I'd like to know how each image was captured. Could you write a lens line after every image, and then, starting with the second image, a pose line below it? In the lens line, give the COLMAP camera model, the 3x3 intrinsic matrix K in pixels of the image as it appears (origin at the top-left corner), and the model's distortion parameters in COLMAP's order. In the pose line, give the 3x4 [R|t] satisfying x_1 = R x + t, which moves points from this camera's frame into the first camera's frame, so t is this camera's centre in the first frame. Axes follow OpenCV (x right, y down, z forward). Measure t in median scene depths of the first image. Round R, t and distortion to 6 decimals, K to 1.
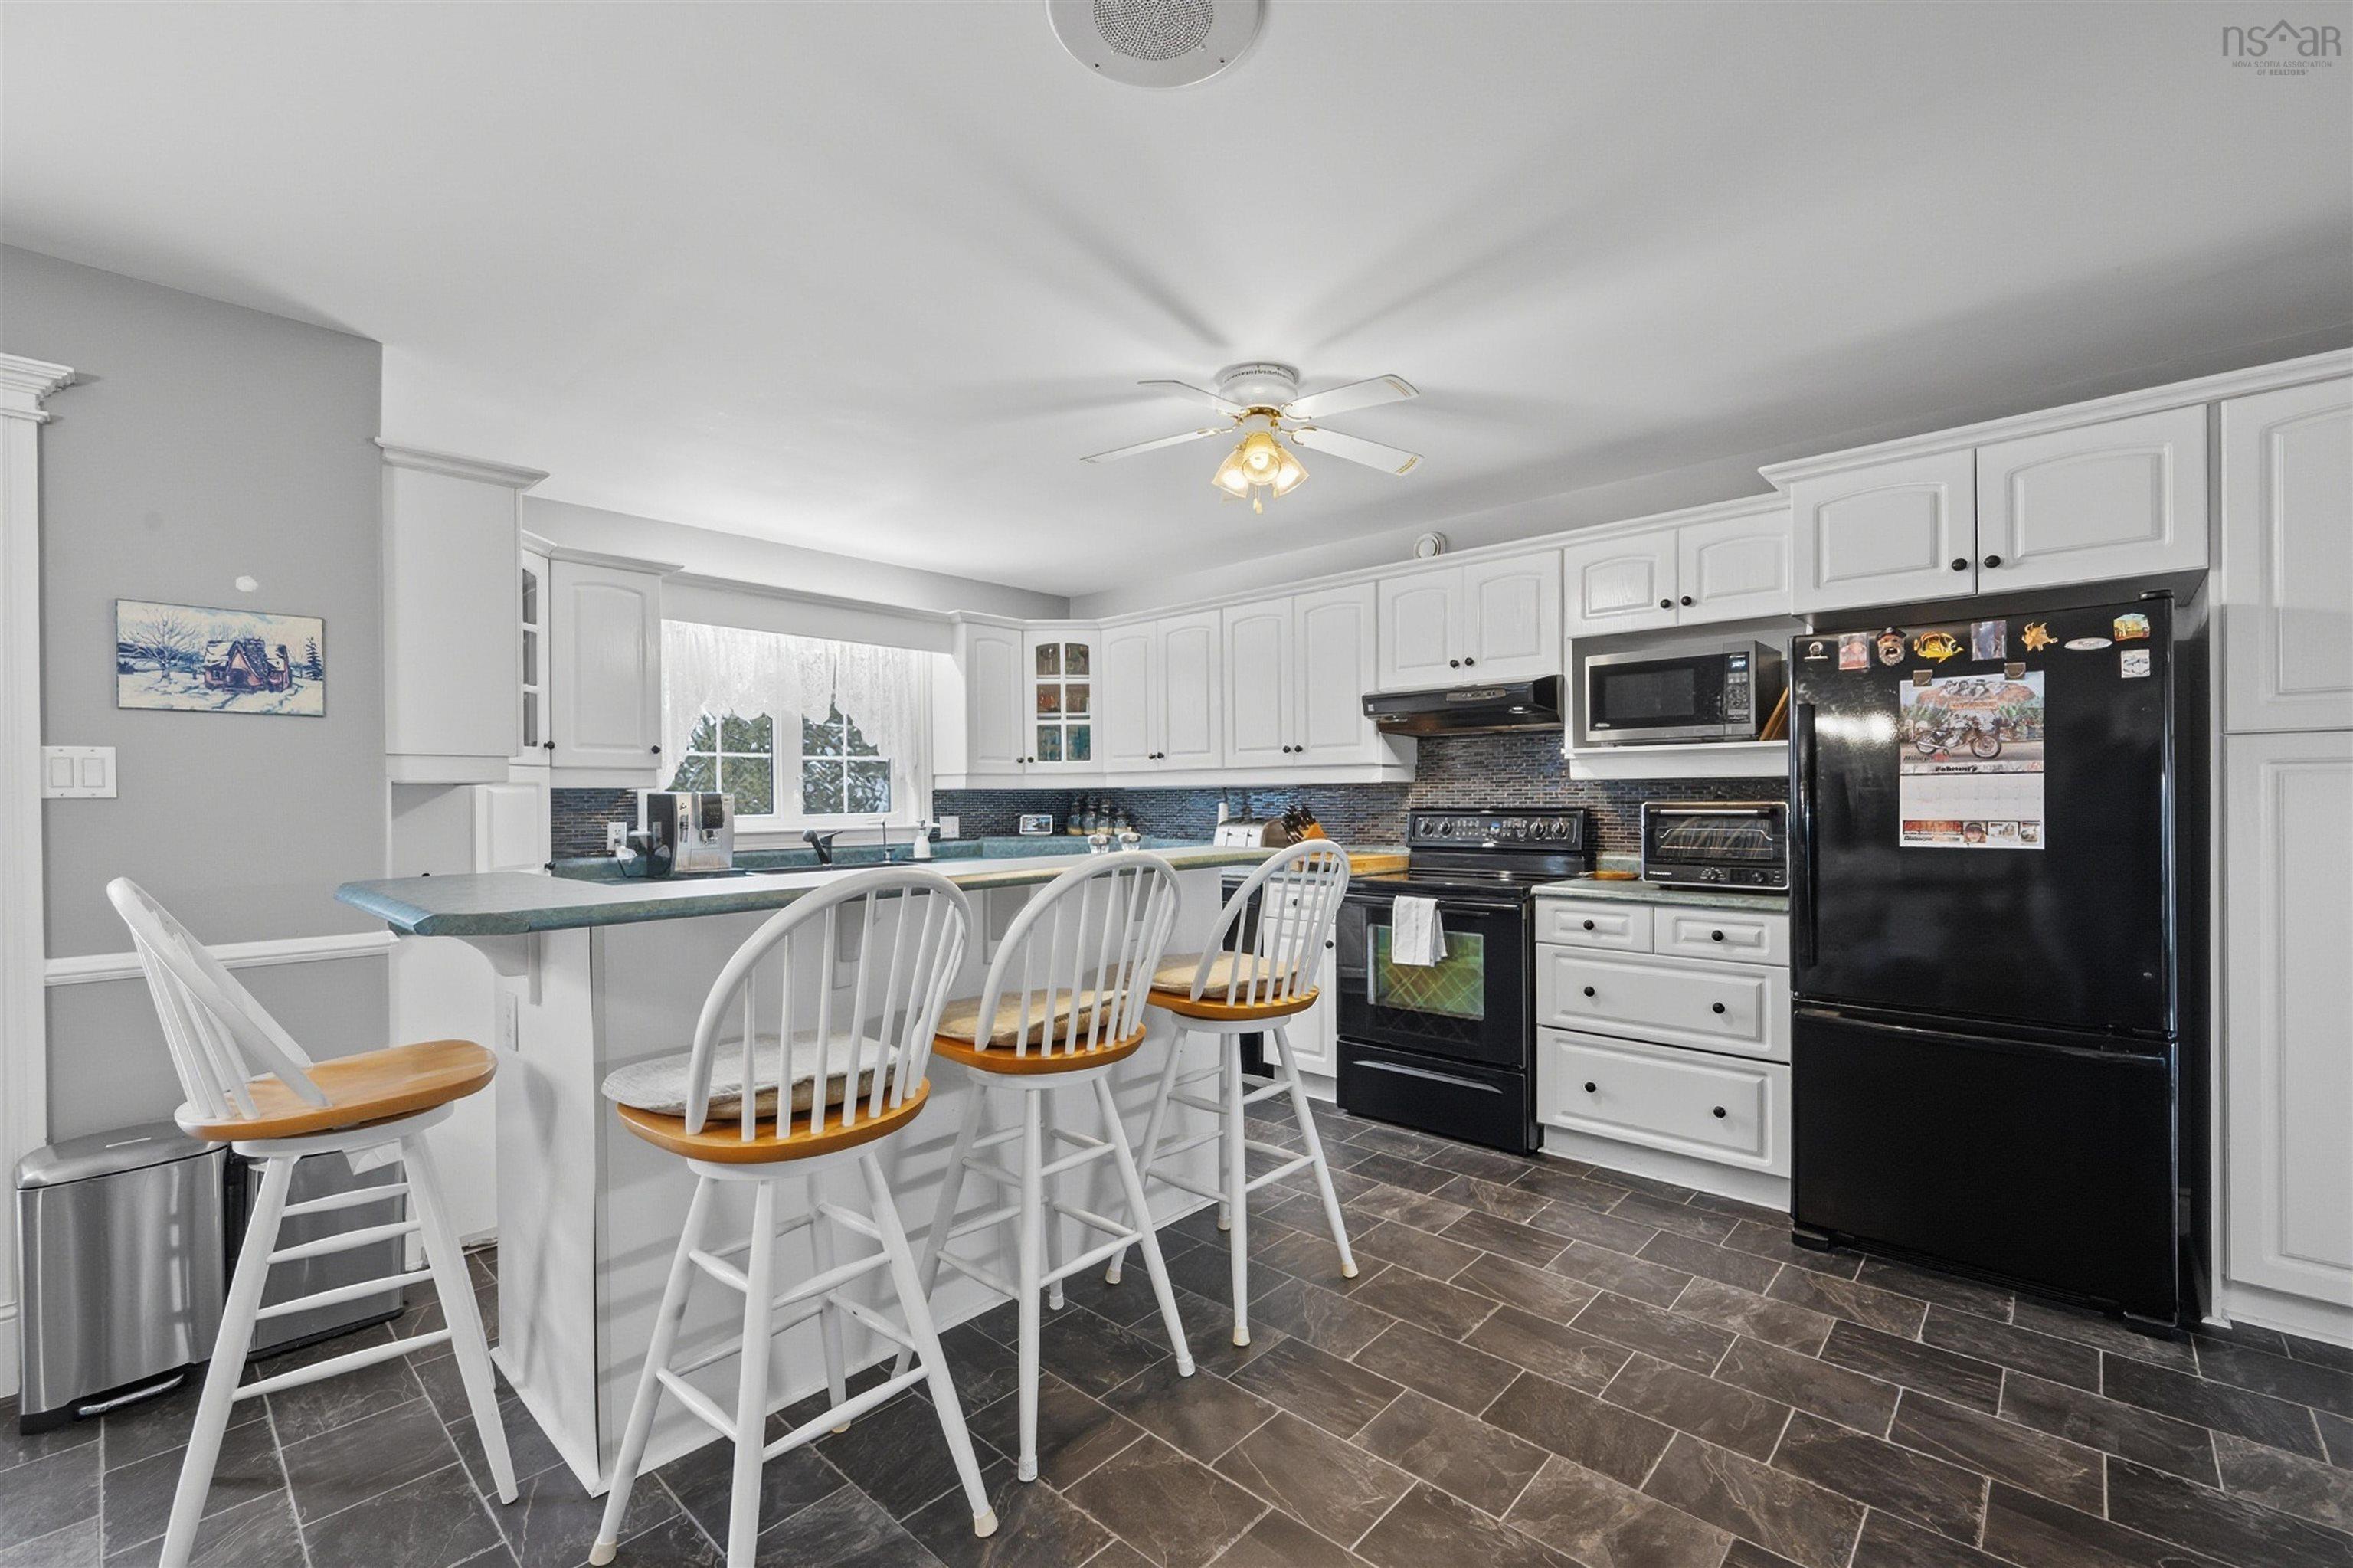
lens RADIAL K [[992.5, 0, 1185.8], [0, 992.5, 800.7], [0, 0, 1]] dist [0.000537, 0.000230]
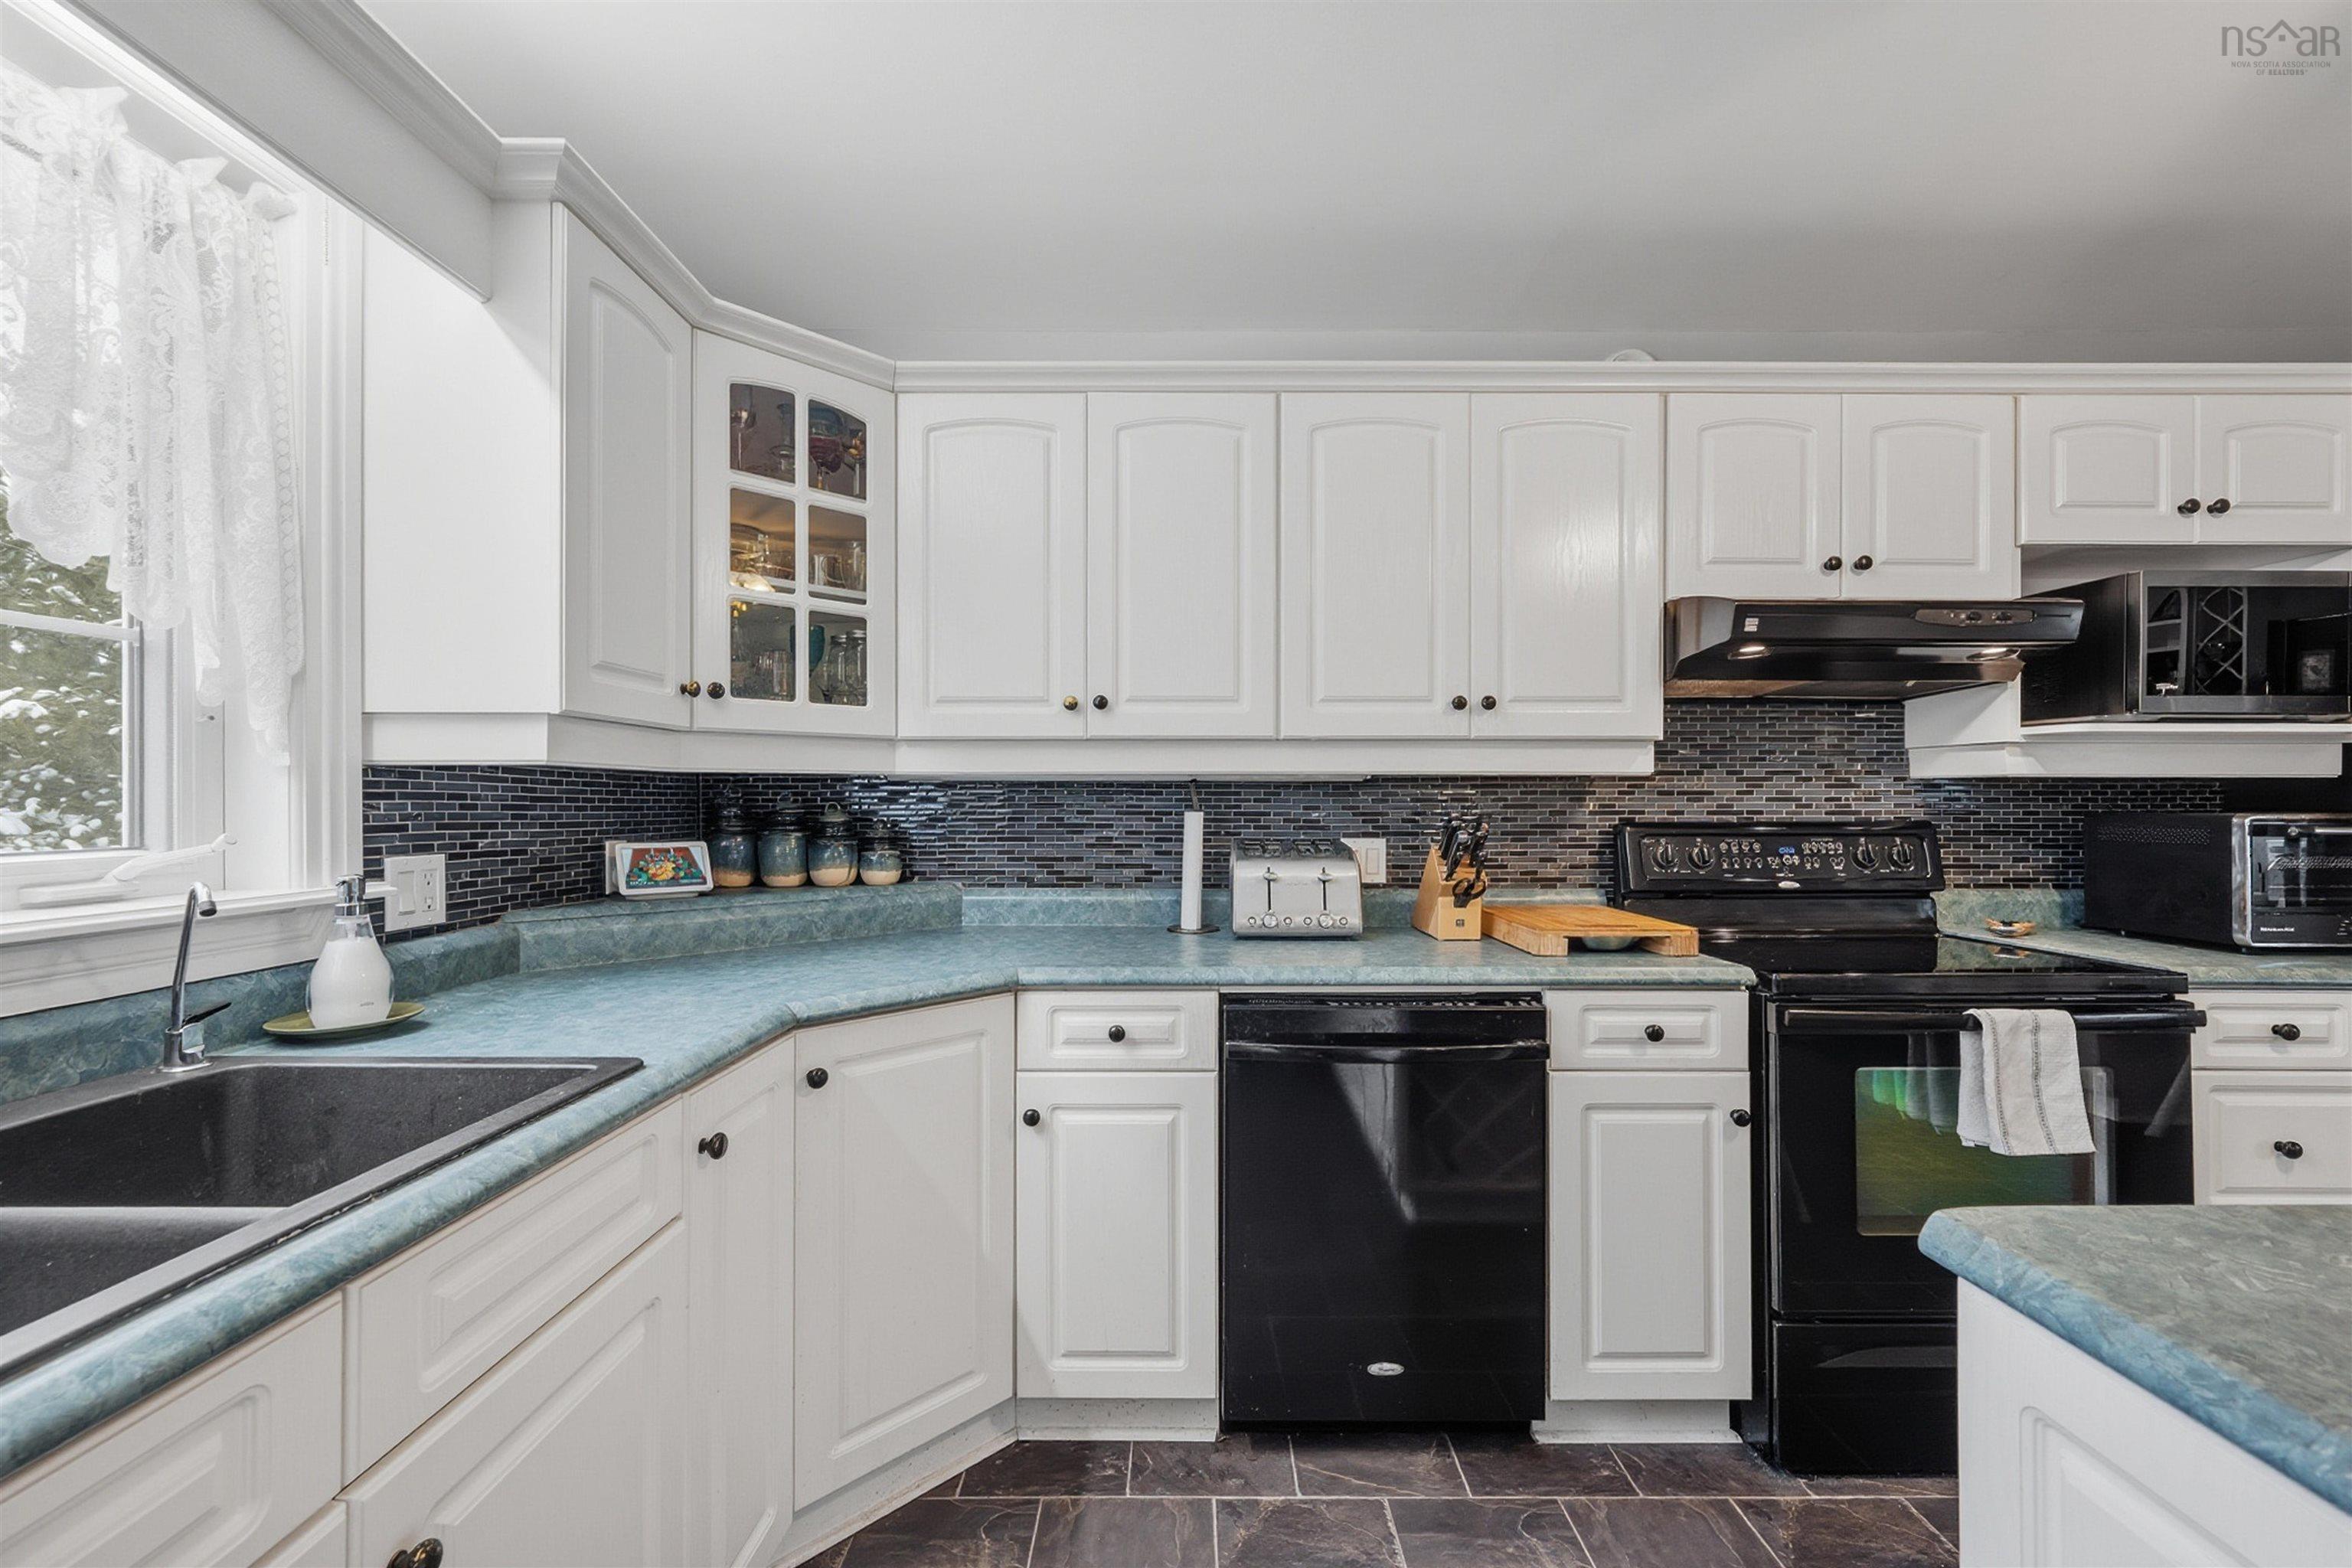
lens RADIAL K [[940.8, 0, 1194.3], [0, 940.8, 791.6], [0, 0, 1]] dist [0.001003, 0.000050]
pose [[0.736248, 0.014255, 0.676561, -0.340503], [-0.004860, 0.999864, -0.015779, -0.000125], [-0.676694, 0.008329, 0.736217, 0.831806]]
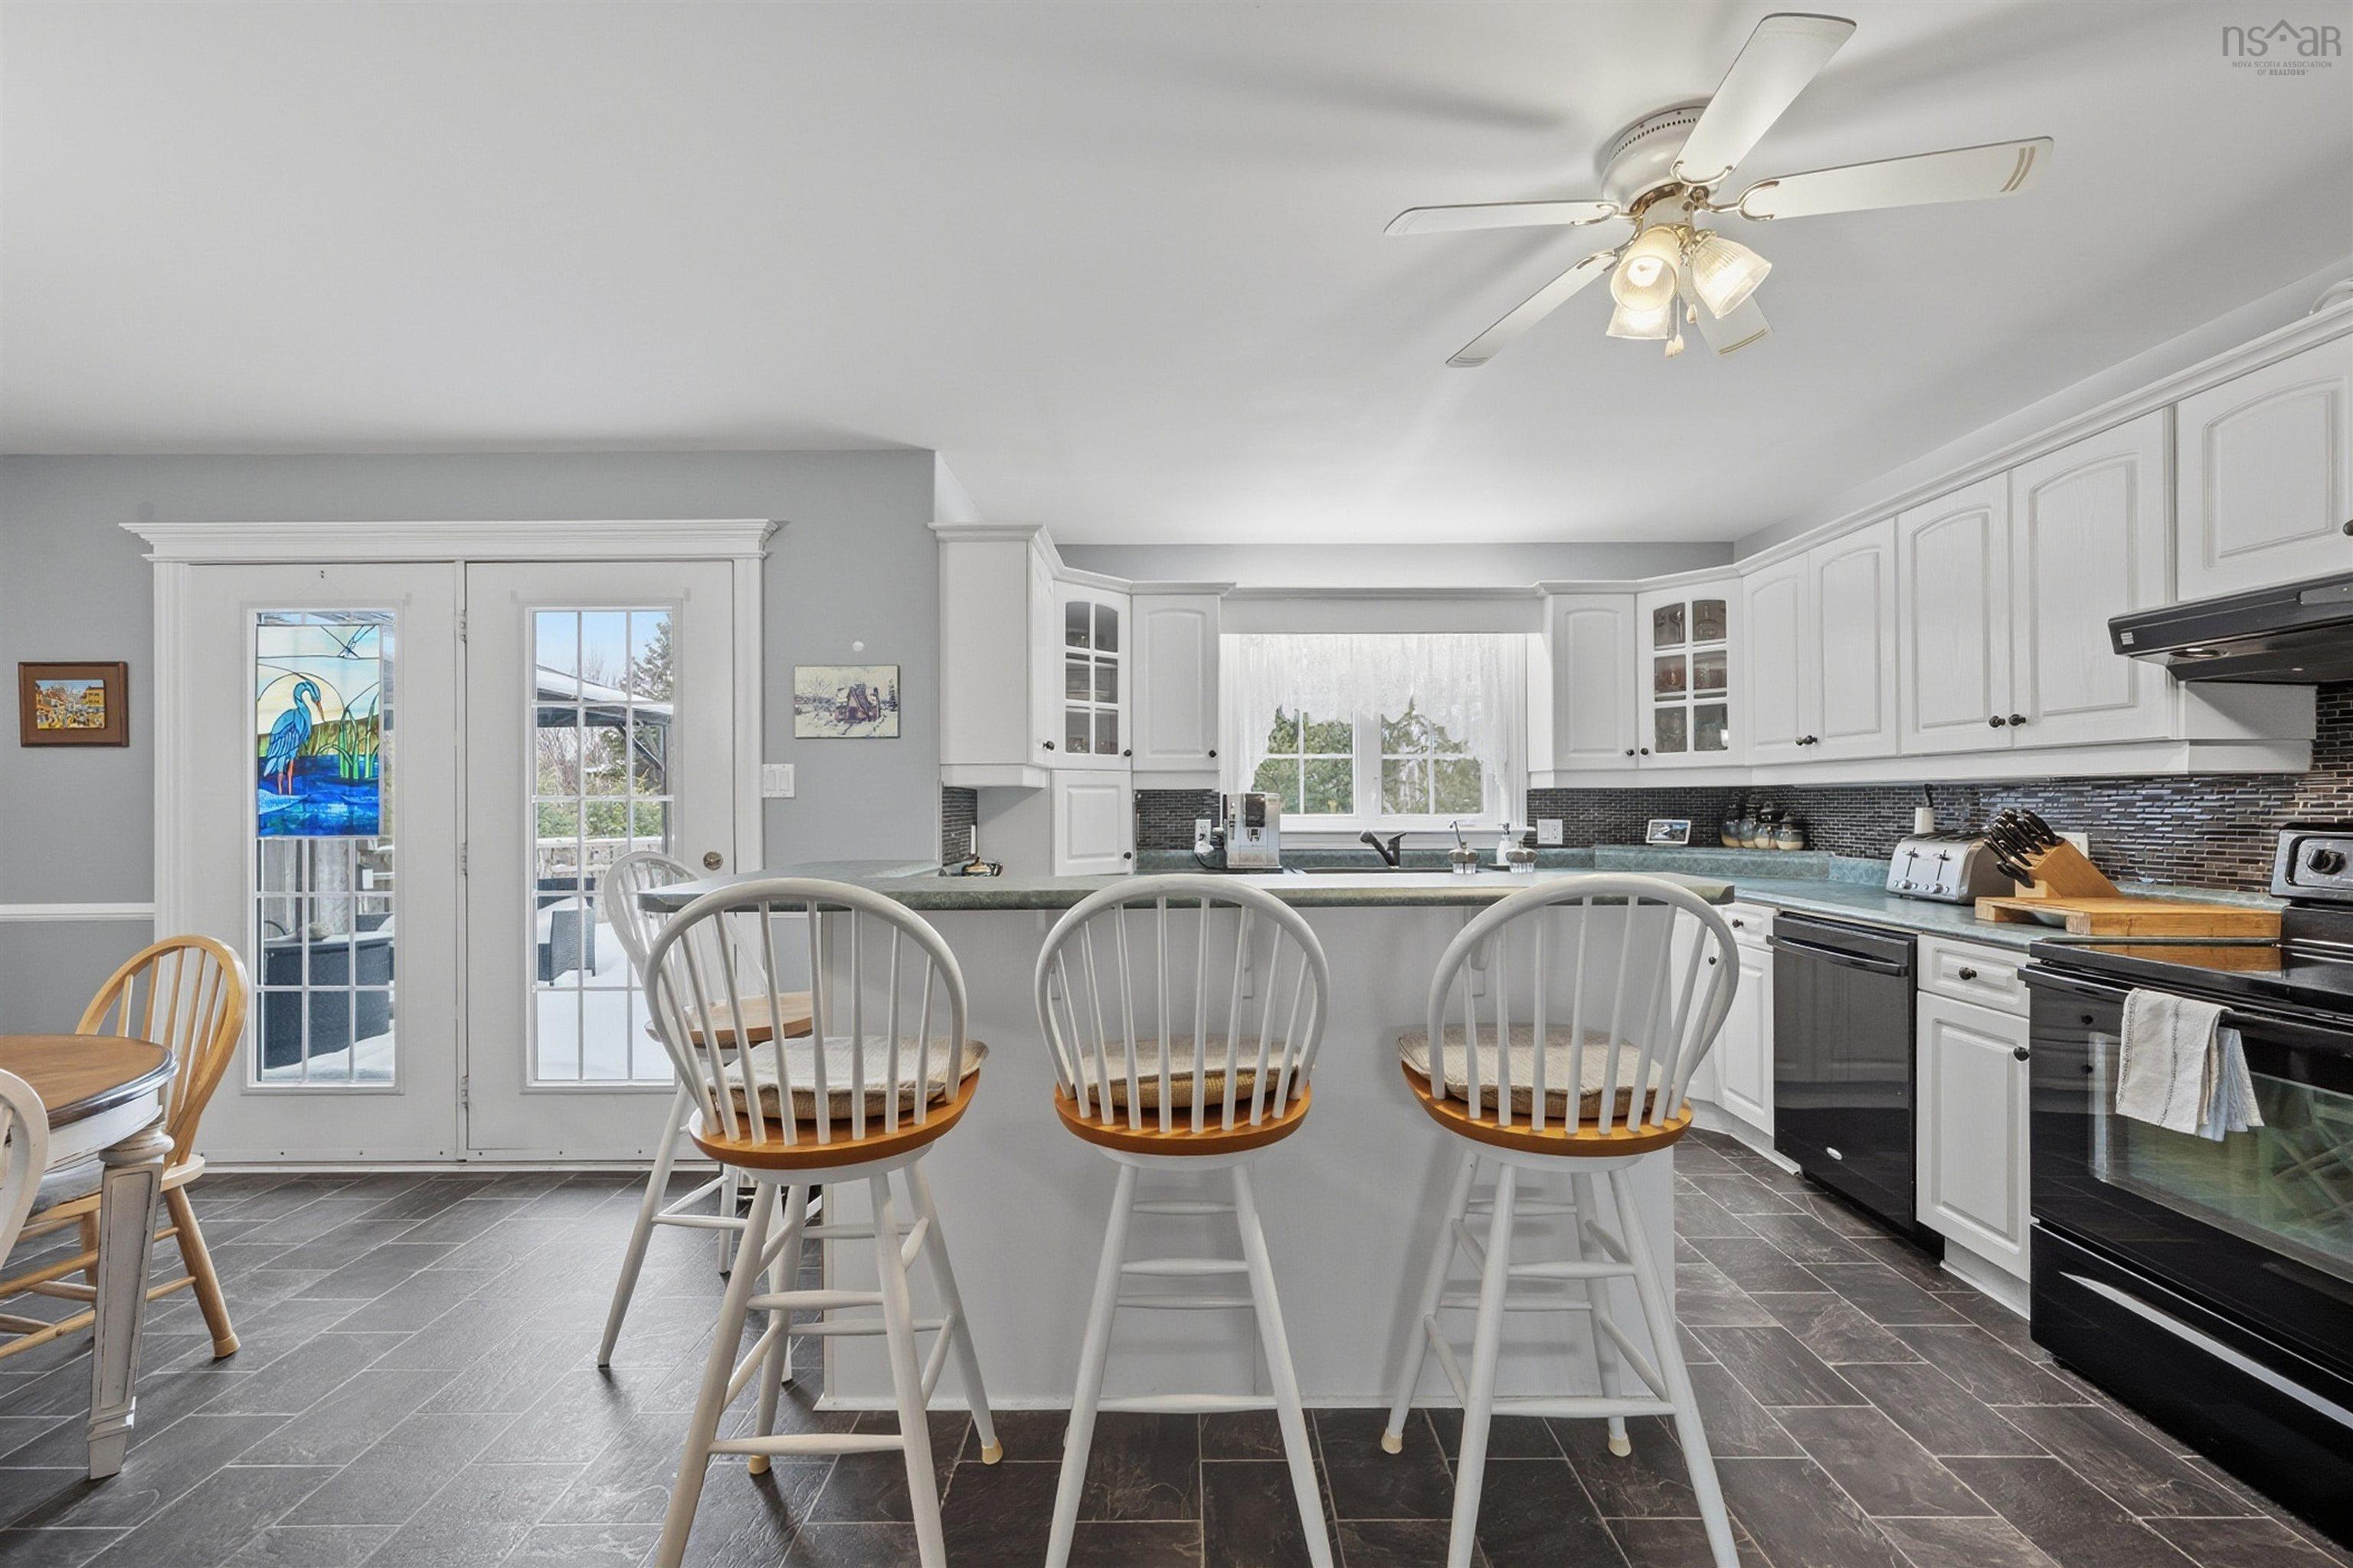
lens RADIAL K [[967.2, 0, 1182.0], [0, 967.2, 794.6], [0, 0, 1]] dist [-0.000297, 0.000358]
pose [[0.673550, 0.001160, -0.739141, 0.227454], [-0.004029, 0.999990, -0.002102, -0.003796], [0.739131, 0.004394, 0.673548, 0.249128]]
